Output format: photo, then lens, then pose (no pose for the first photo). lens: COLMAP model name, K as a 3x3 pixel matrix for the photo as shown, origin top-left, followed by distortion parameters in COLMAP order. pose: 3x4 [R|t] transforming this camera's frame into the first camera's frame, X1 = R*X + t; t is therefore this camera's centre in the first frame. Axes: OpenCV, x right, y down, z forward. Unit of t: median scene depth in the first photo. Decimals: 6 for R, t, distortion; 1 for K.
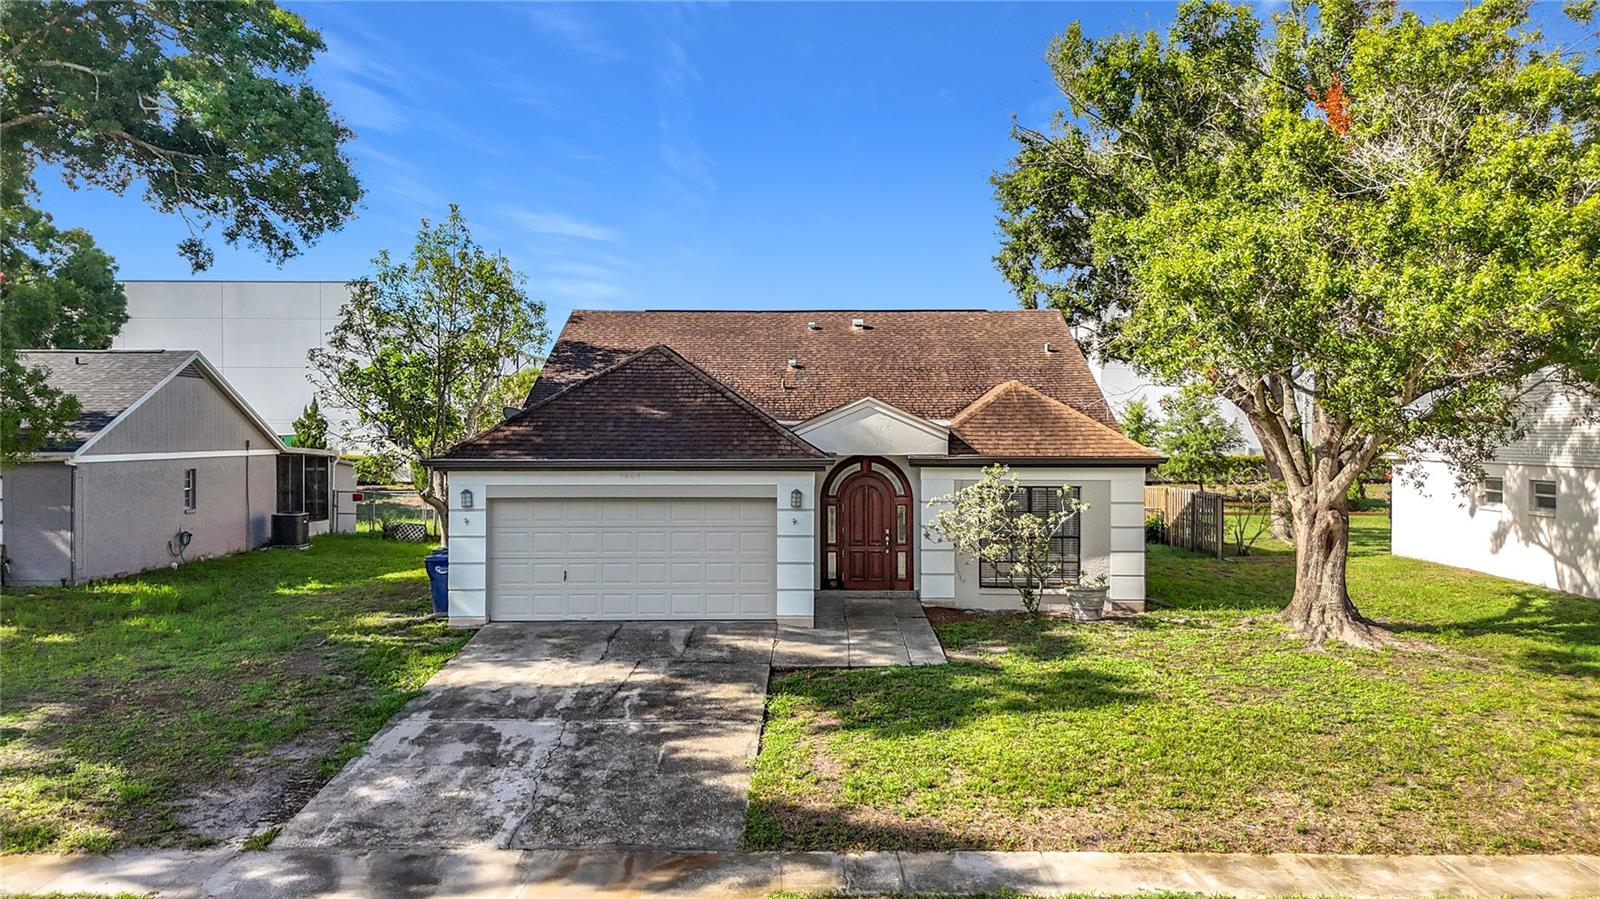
lens RADIAL K [[1201.1, 0, 805.3], [0, 1201.1, 443.9], [0, 0, 1]] dist [0.076201, -0.100894]
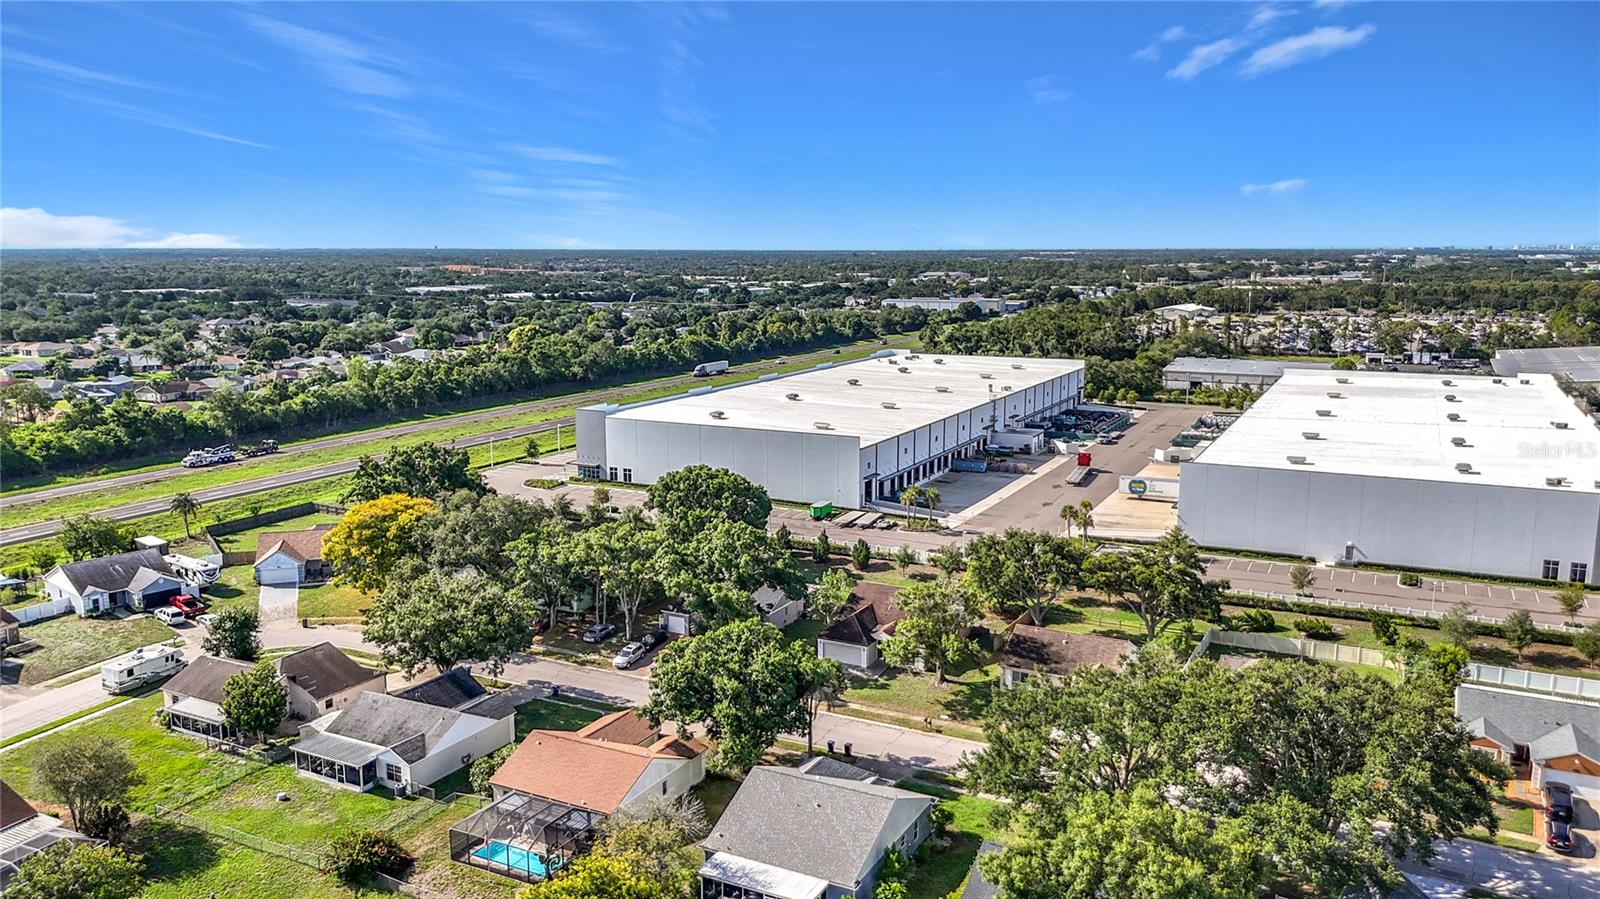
lens RADIAL K [[1187.3, 0, 805.9], [0, 1187.3, 440.7], [0, 0, 1]] dist [0.069980, -0.072402]
pose [[0.894734, 0.073838, -0.440454, 2.546778], [-0.001030, 0.986576, 0.163297, -2.193427], [0.446599, -0.145654, 0.882799, -4.854142]]
